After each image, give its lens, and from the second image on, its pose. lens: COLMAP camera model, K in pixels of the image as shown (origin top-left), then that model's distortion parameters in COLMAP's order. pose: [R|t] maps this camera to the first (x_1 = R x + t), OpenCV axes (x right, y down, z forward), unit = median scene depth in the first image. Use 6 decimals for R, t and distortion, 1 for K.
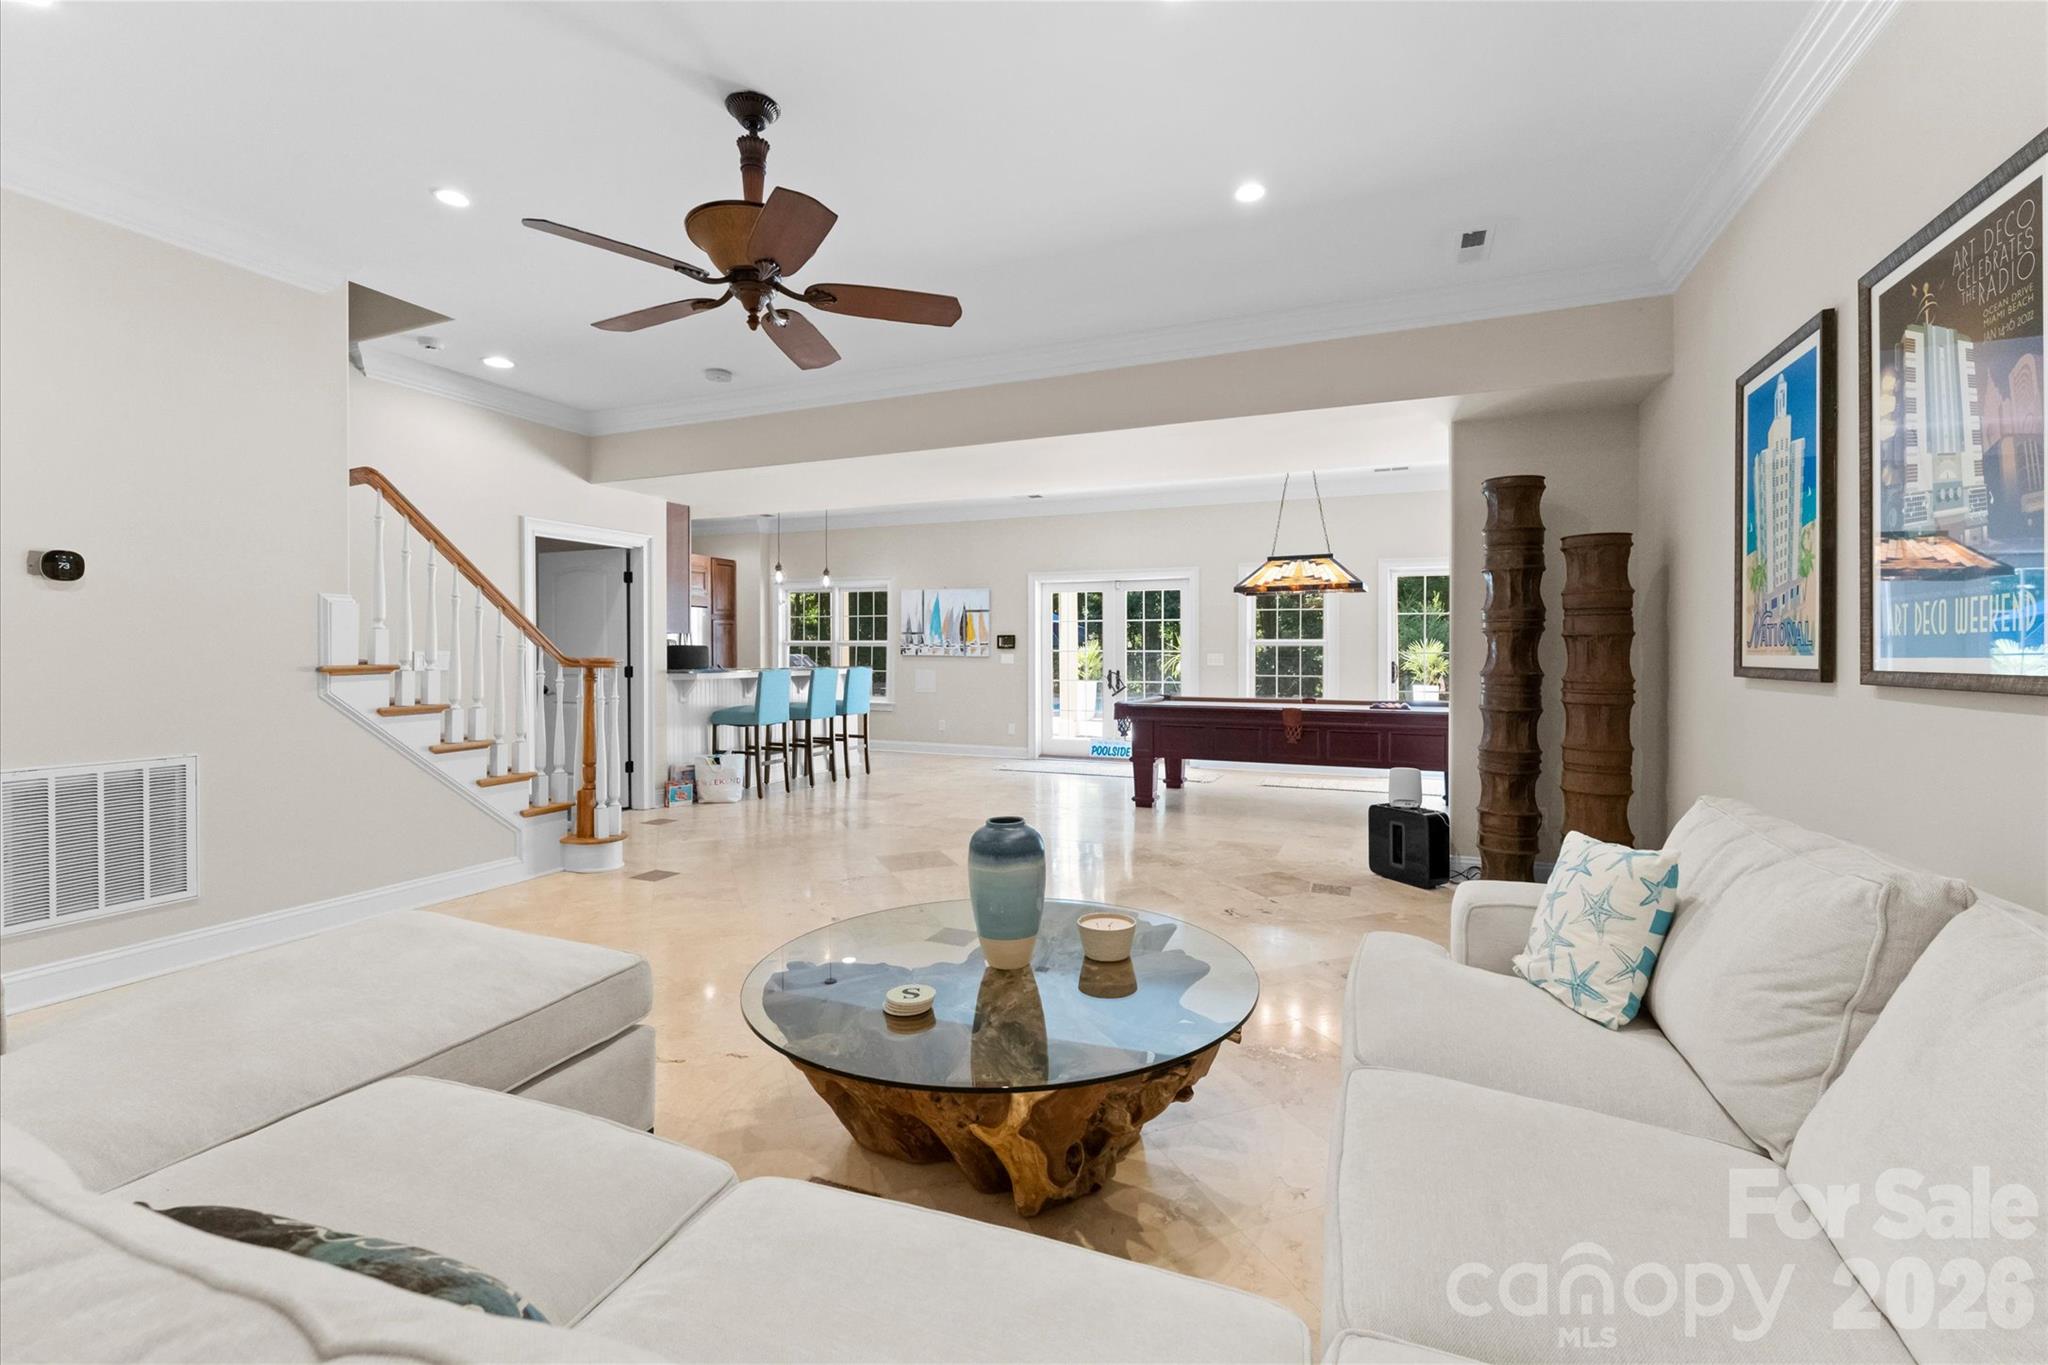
lens RADIAL K [[859.4, 0, 1086.0], [0, 859.4, 654.3], [0, 0, 1]] dist [-0.003279, 0.002395]
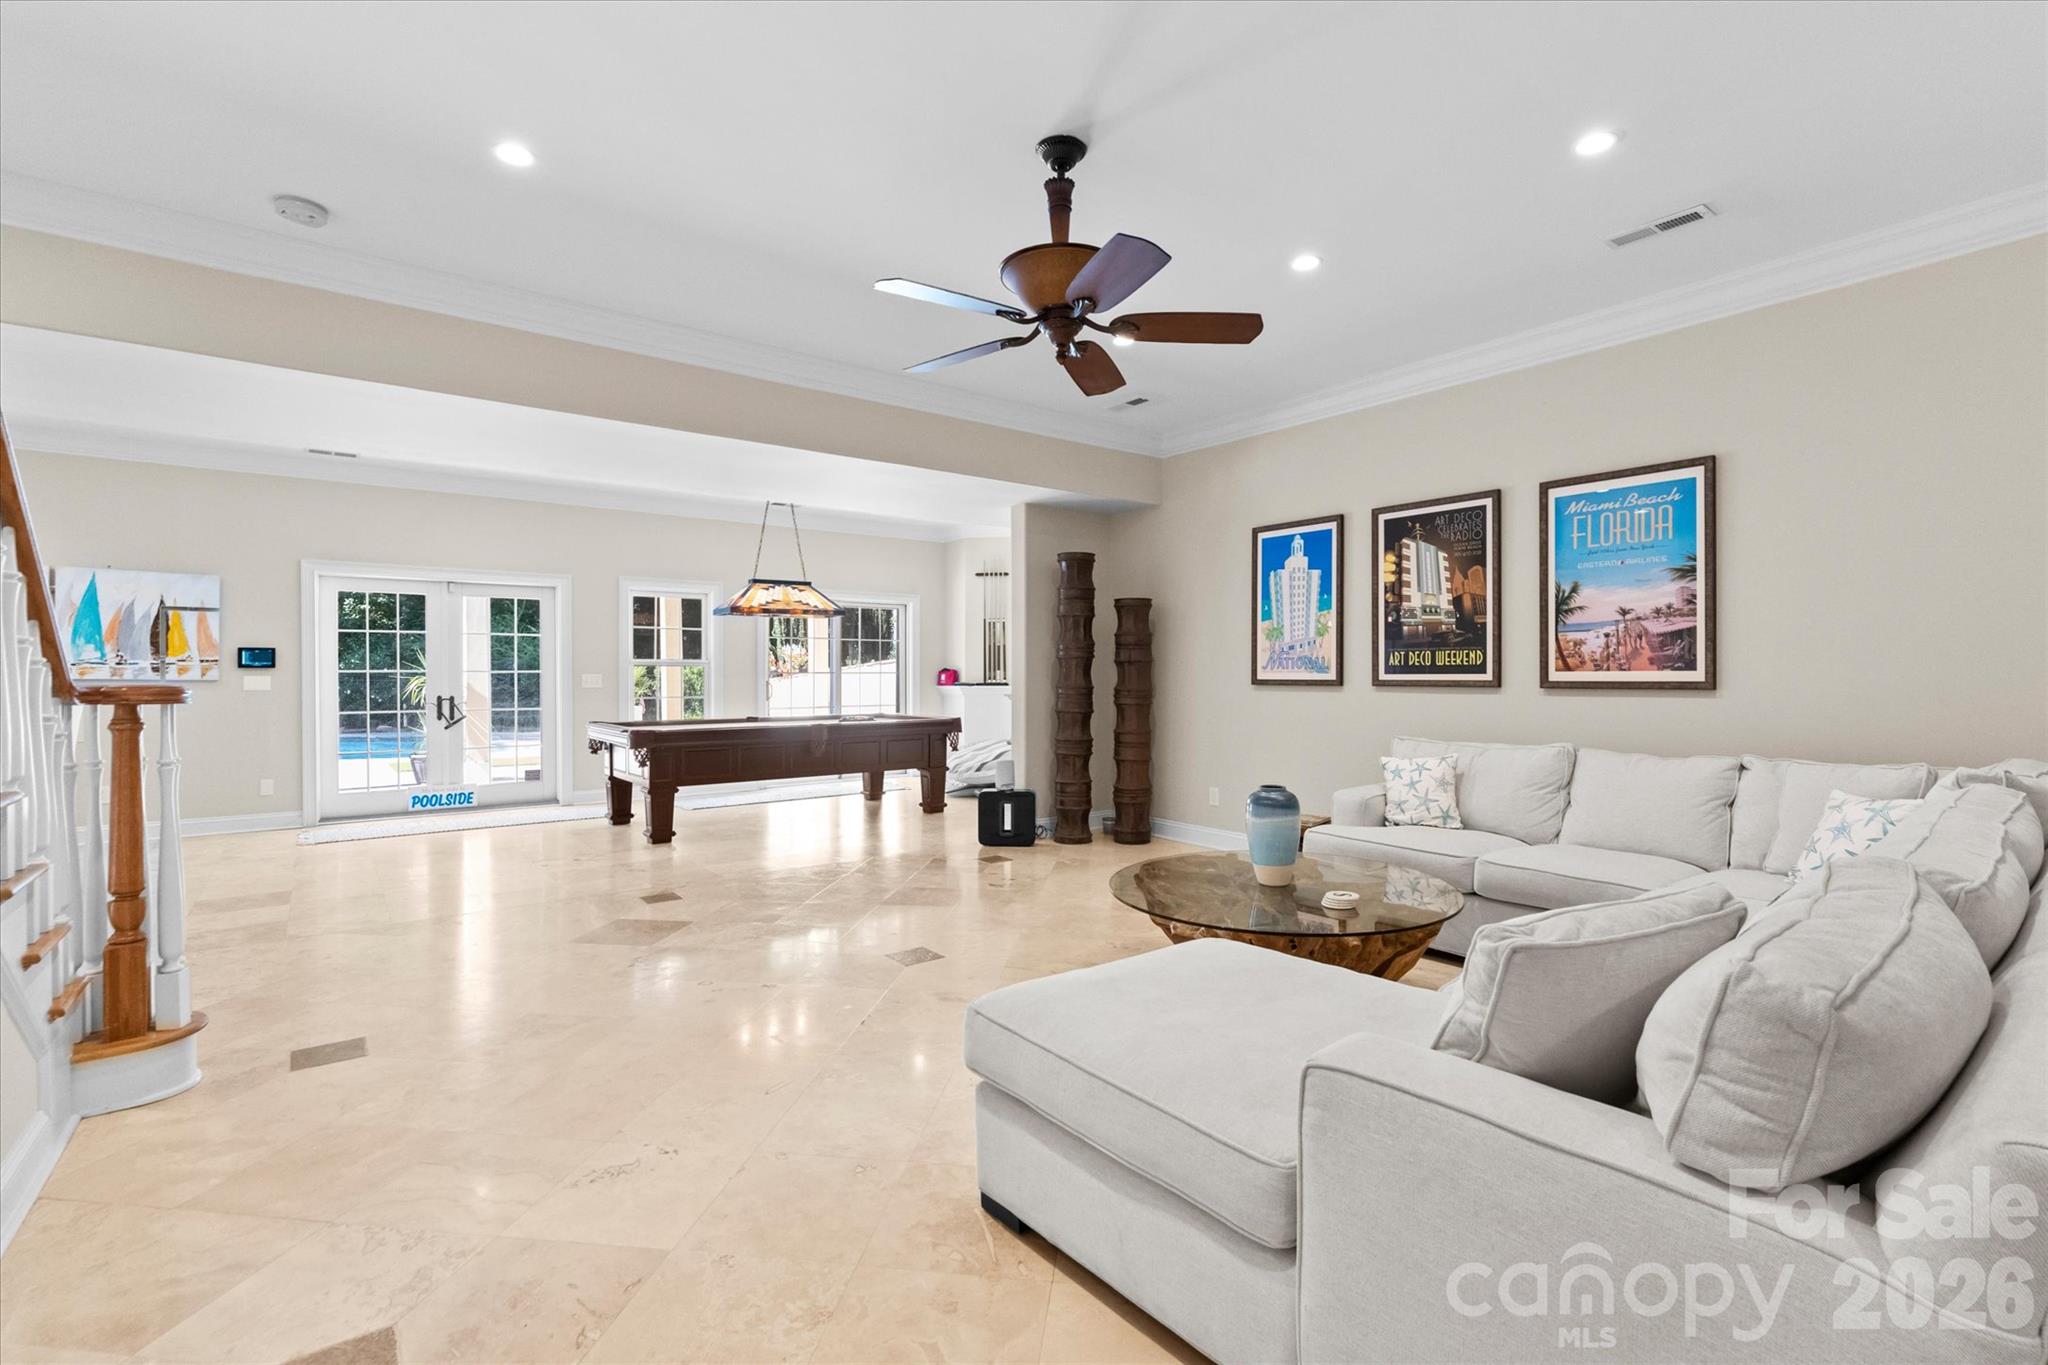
lens RADIAL K [[859.4, 0, 1040.6], [0, 859.4, 678.1], [0, 0, 1]] dist [-0.003279, 0.002395]
pose [[0.518273, -0.008328, 0.855175, -0.796884], [0.003728, 0.999965, 0.007479, -0.003151], [-0.855207, -0.000688, 0.518286, 0.298221]]
